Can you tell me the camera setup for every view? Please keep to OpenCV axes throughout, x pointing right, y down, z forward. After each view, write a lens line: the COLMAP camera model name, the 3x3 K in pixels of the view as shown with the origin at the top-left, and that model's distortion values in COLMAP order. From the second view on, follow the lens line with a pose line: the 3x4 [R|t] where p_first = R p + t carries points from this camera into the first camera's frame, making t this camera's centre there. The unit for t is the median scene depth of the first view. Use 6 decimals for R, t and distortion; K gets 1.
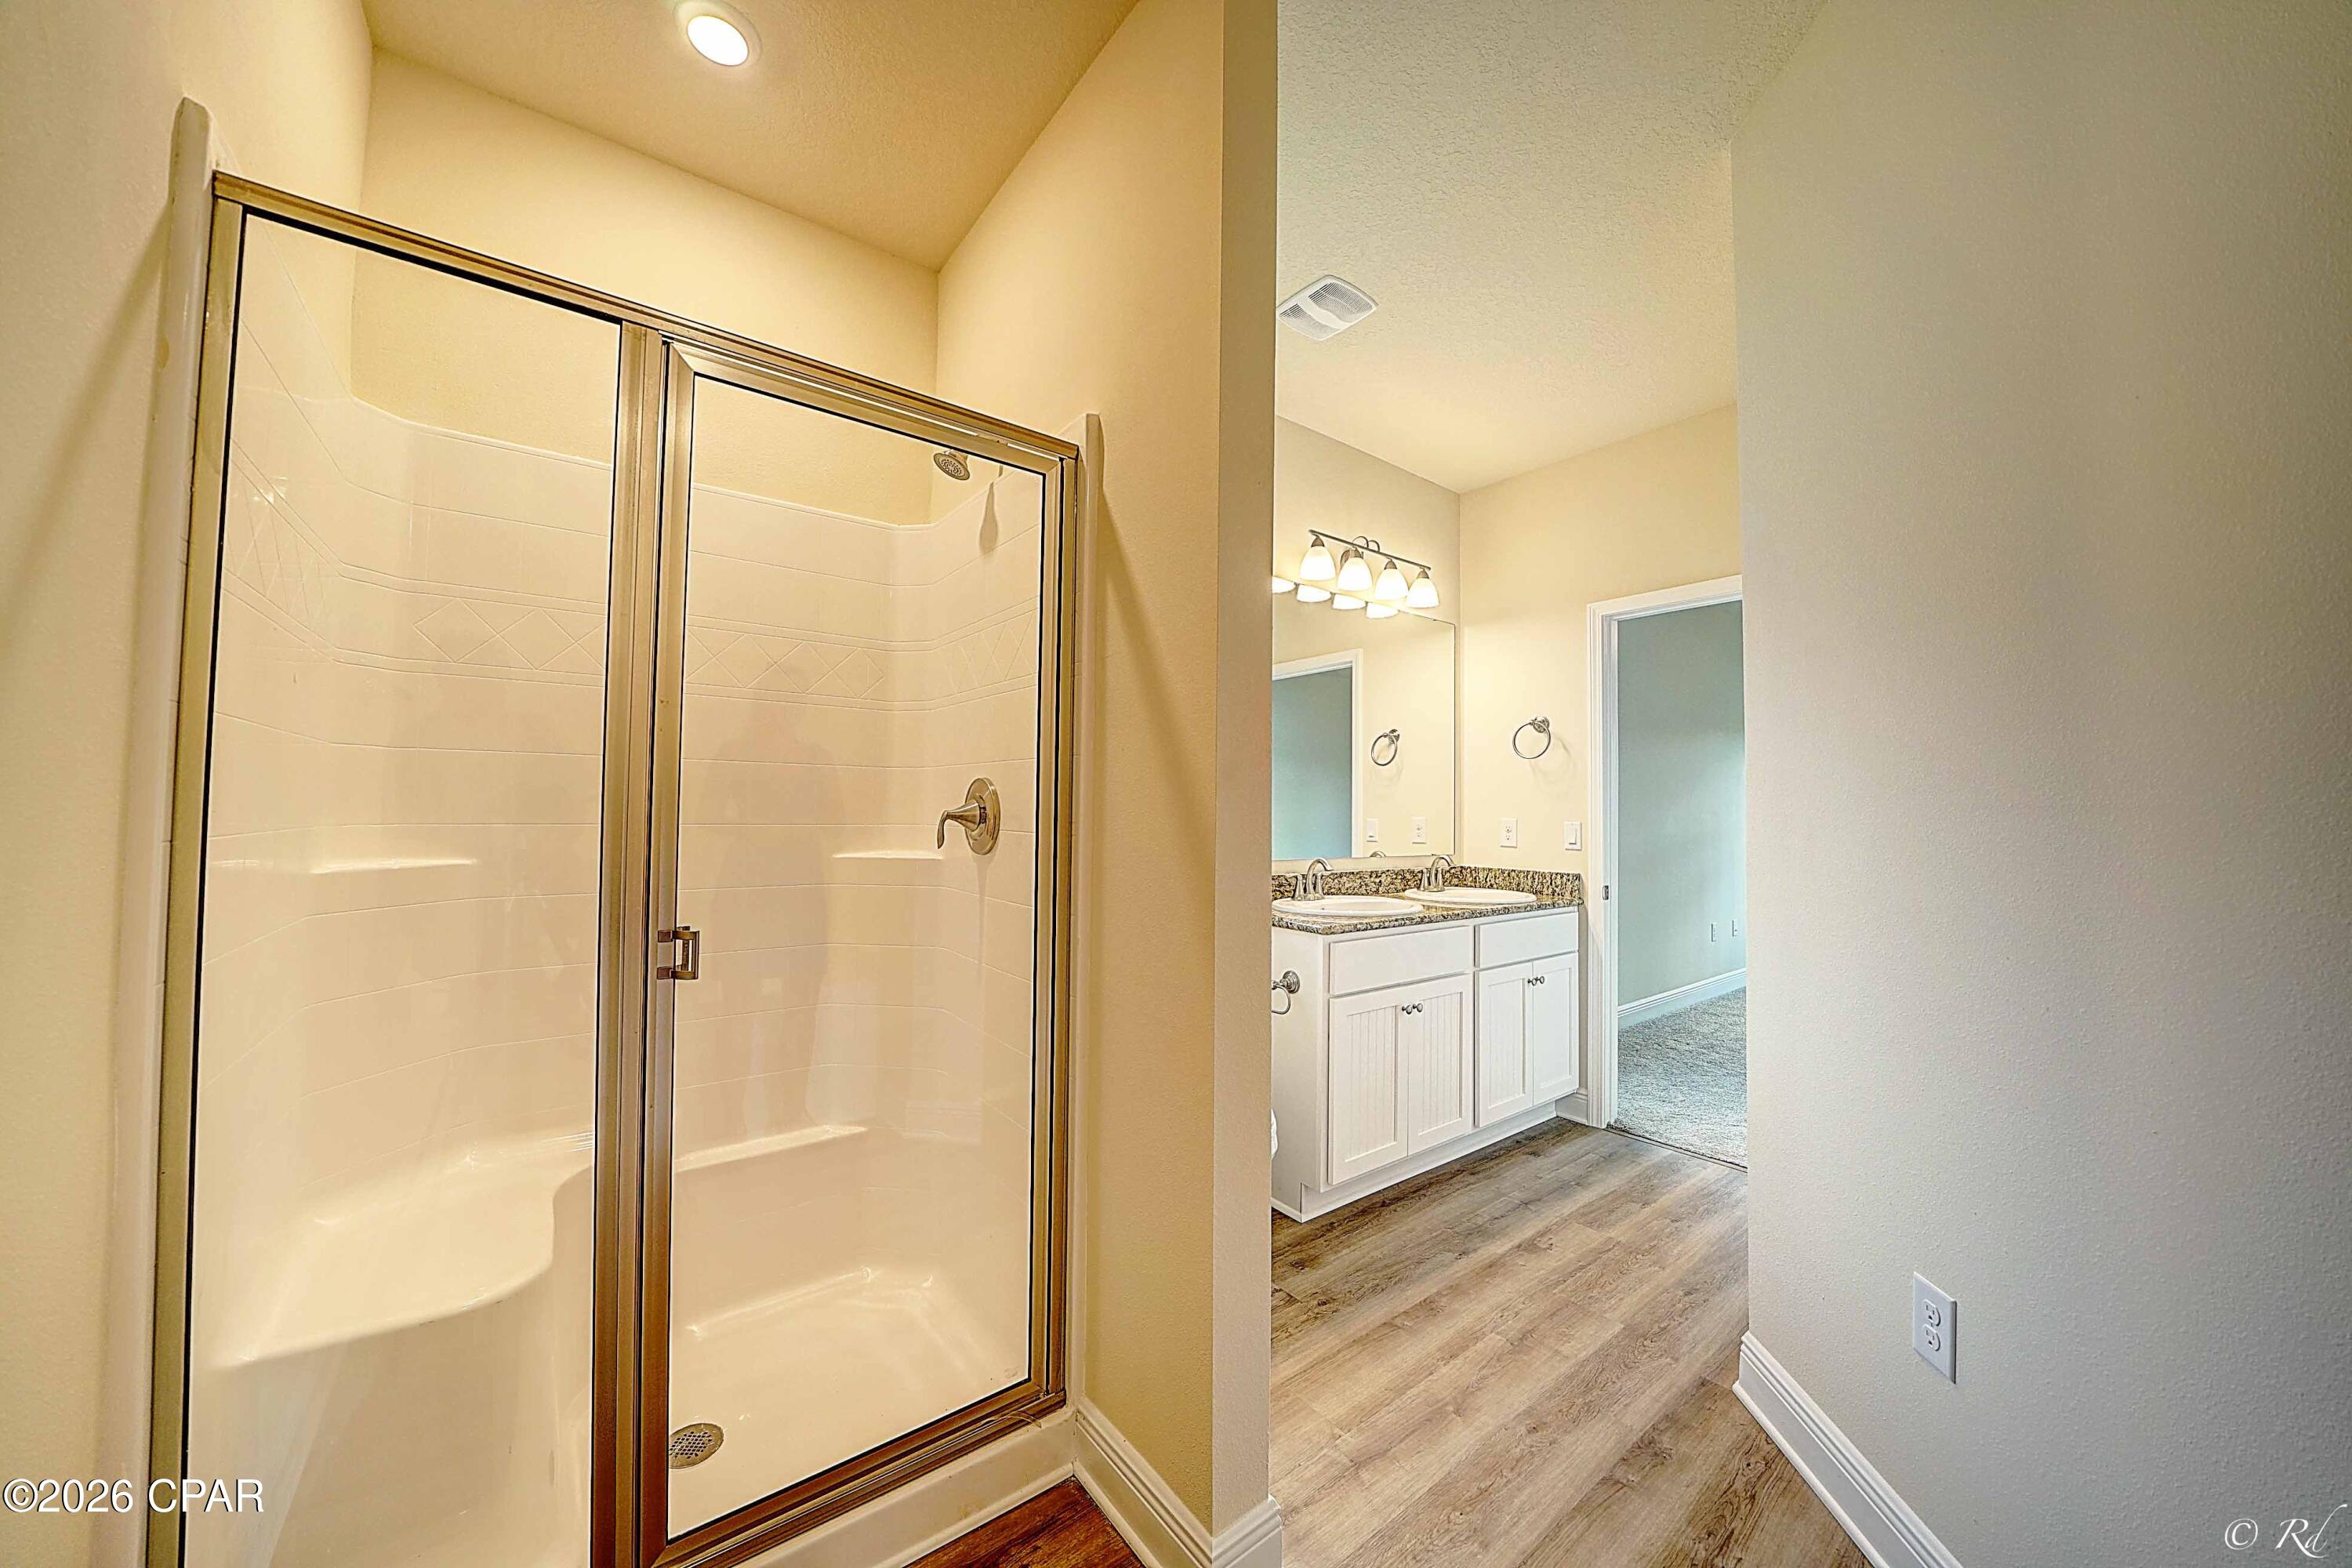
lens RADIAL K [[814.8, 0, 1179.7], [0, 814.8, 784.3], [0, 0, 1]] dist [-0.020013, 0.000611]
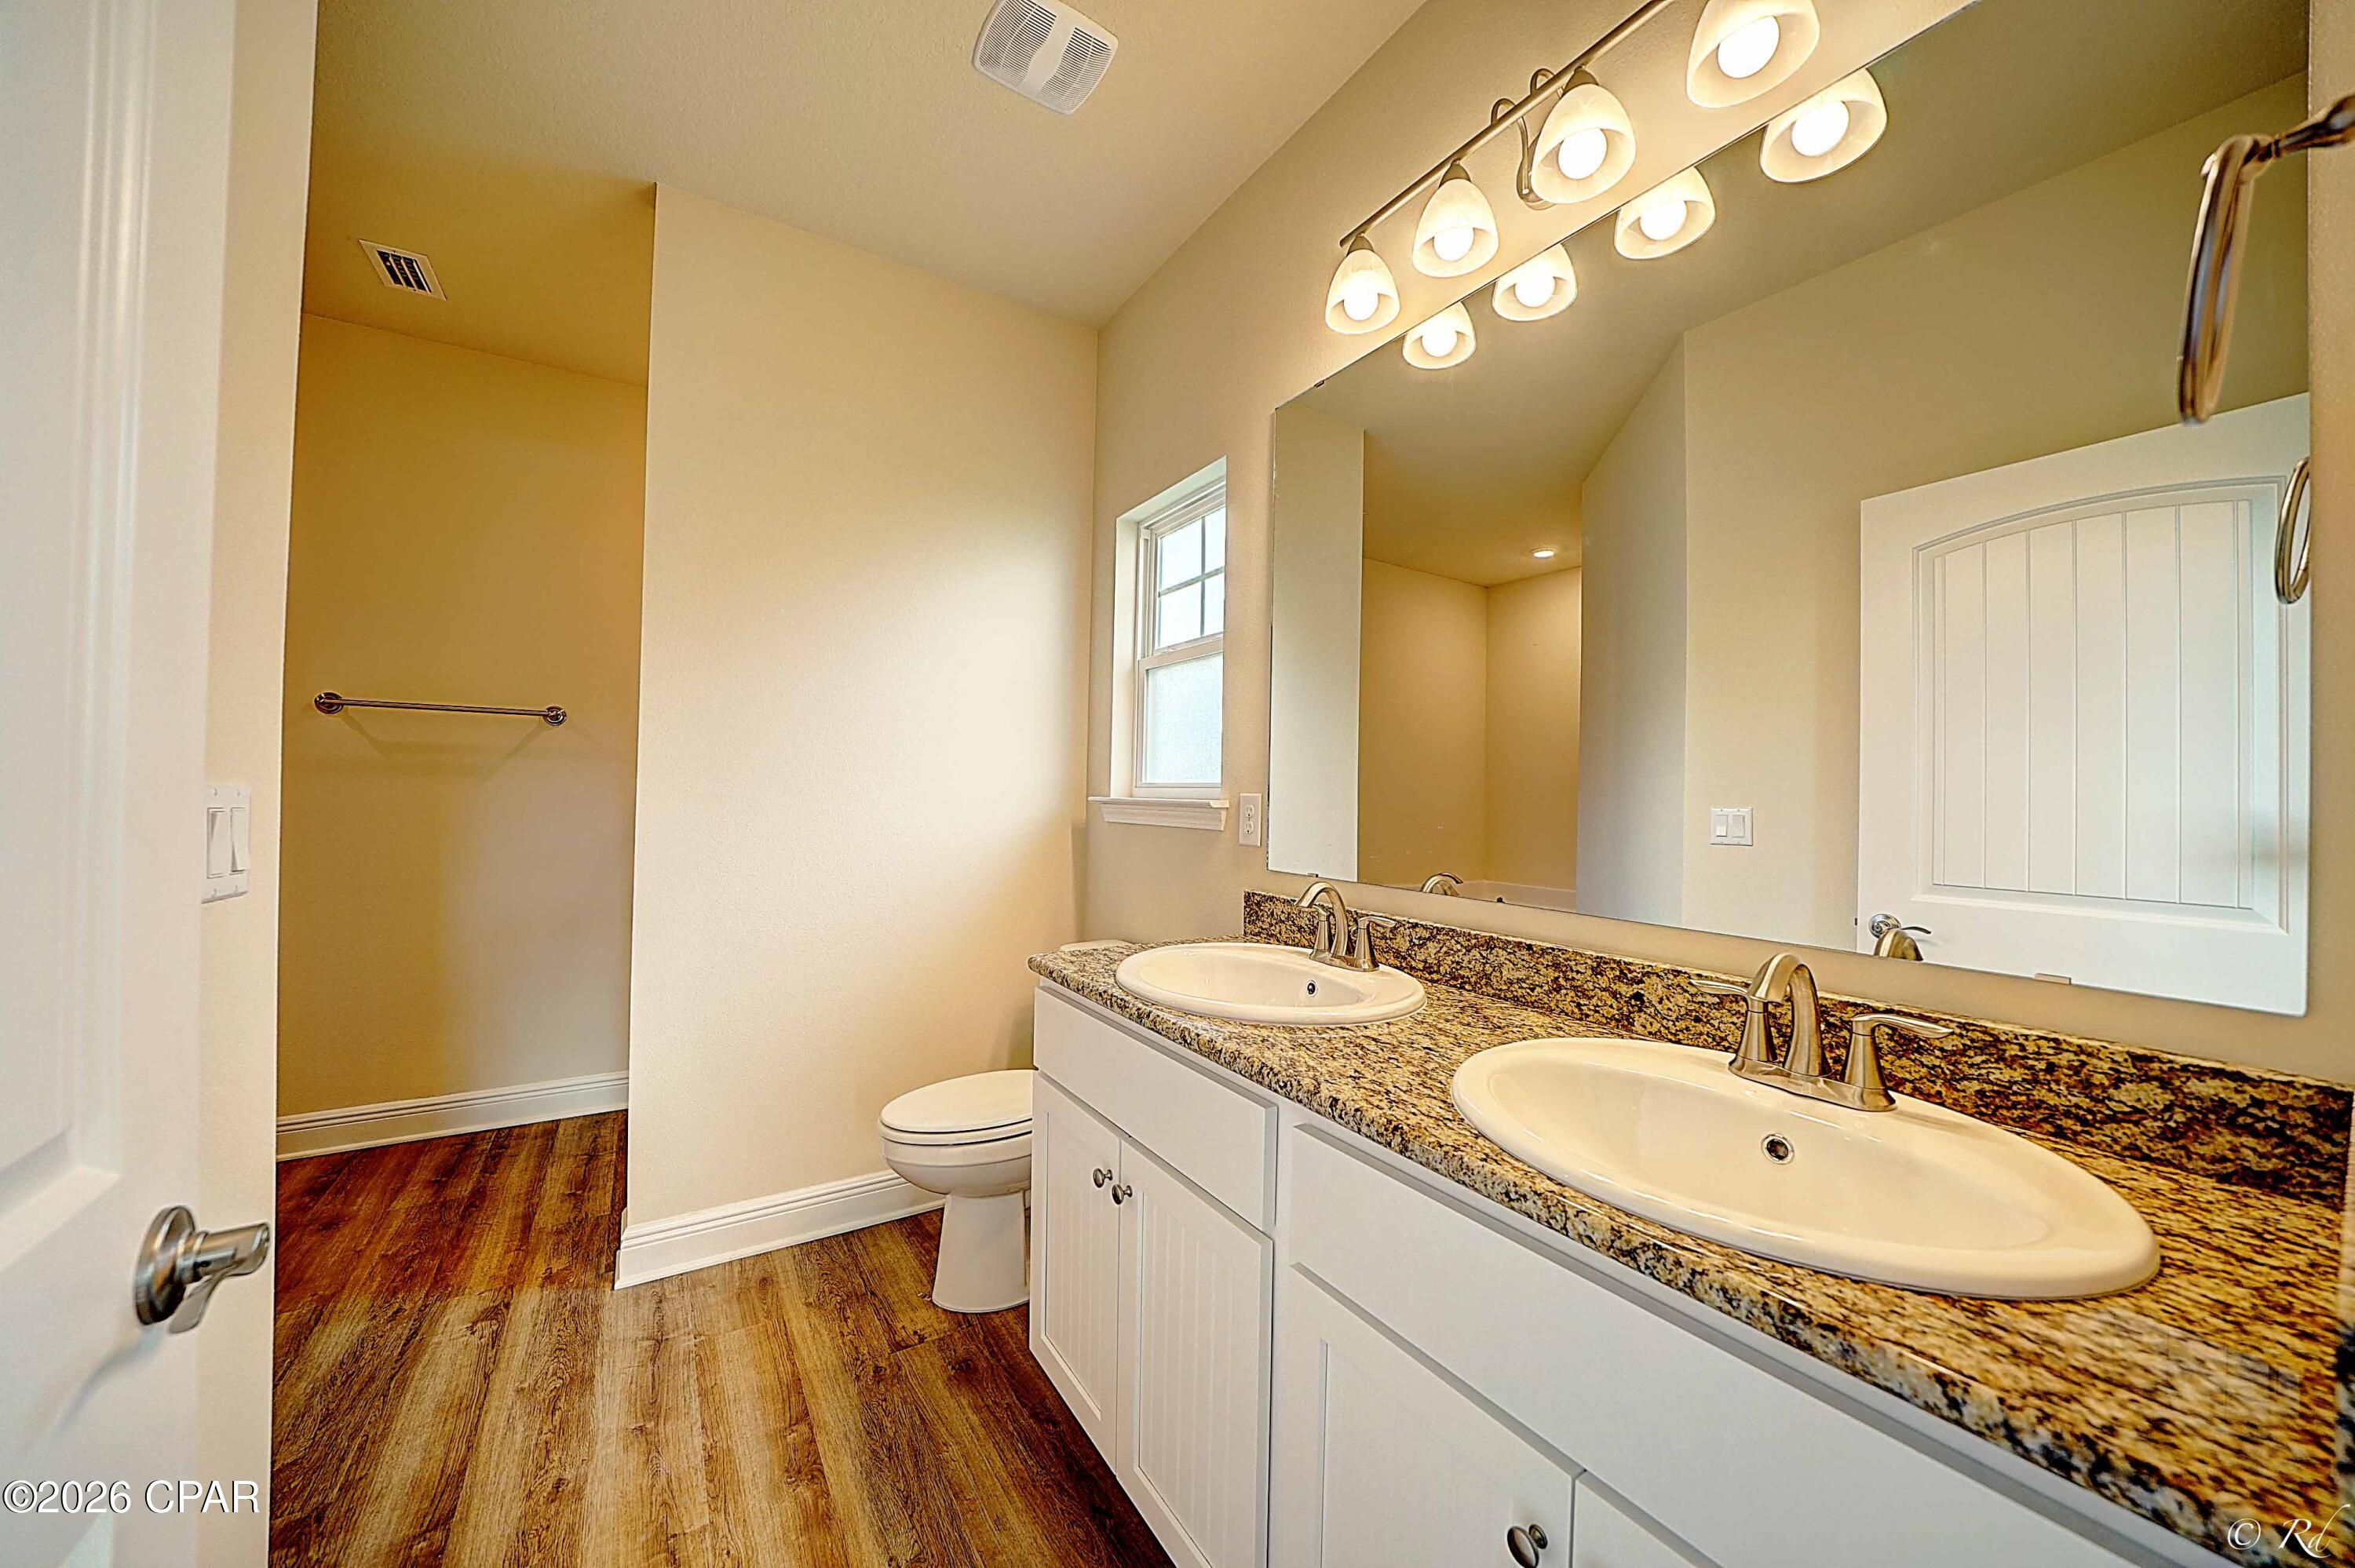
lens RADIAL K [[815.7, 0, 1184.8], [0, 815.7, 791.0], [0, 0, 1]] dist [-0.020013, 0.000611]
pose [[-0.085594, -0.023797, -0.996046, 1.155261], [0.016978, 0.999535, -0.025339, 0.074816], [0.996185, -0.019080, -0.085151, 1.617435]]
